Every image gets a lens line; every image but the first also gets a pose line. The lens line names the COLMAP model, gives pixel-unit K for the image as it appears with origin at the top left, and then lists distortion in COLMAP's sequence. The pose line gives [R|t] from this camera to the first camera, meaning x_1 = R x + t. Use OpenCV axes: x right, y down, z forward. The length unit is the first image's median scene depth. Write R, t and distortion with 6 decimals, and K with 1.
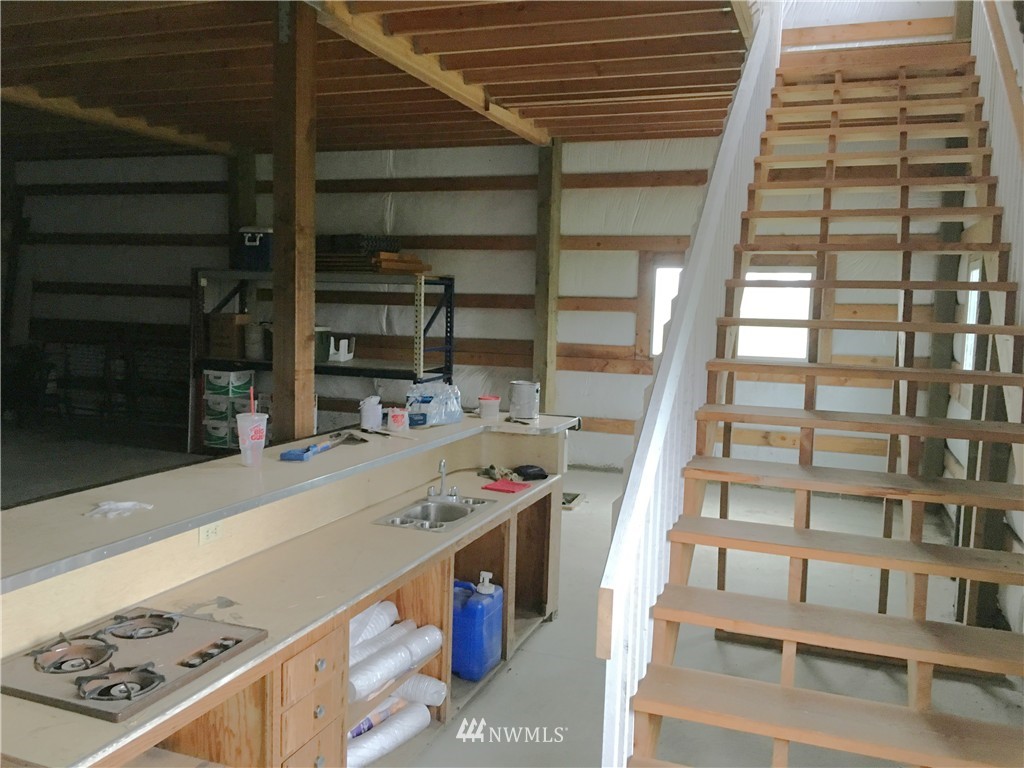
lens RADIAL K [[876.2, 0, 513.9], [0, 876.2, 383.0], [0, 0, 1]] dist [0.084899, -0.112490]
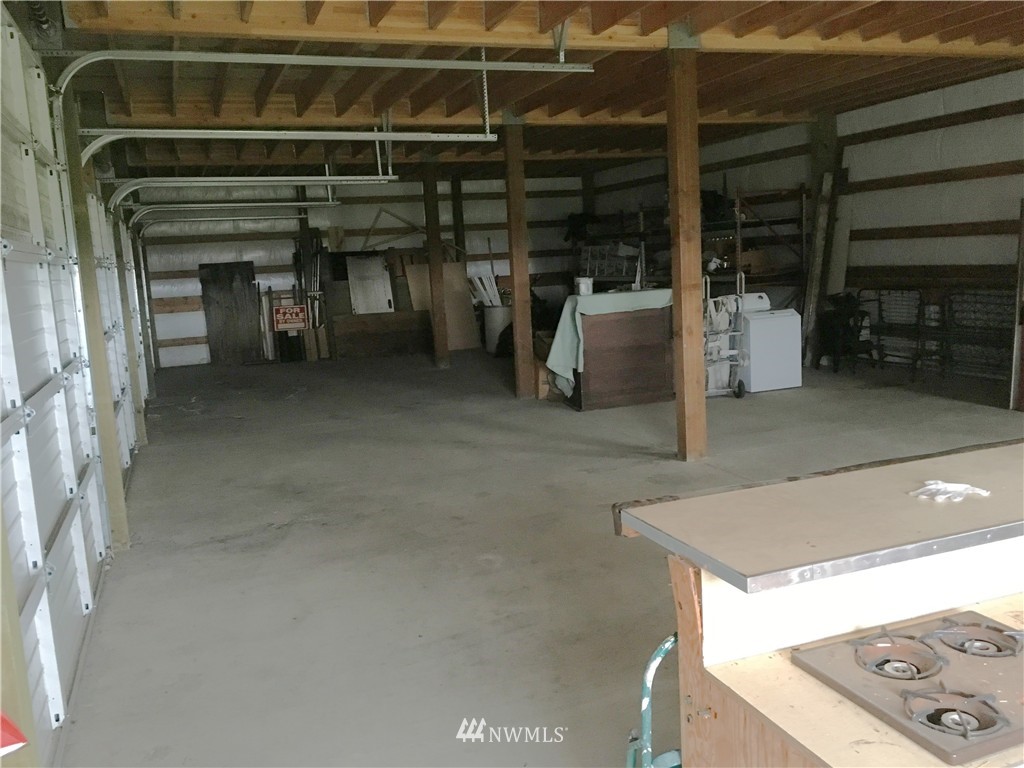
lens RADIAL K [[876.2, 0, 513.3], [0, 876.2, 385.6], [0, 0, 1]] dist [0.084899, -0.112490]
pose [[0.656639, 0.043960, -0.752923, -0.089760], [0.006914, 0.997907, 0.064294, -0.020088], [0.754173, -0.047423, 0.654961, 0.143830]]
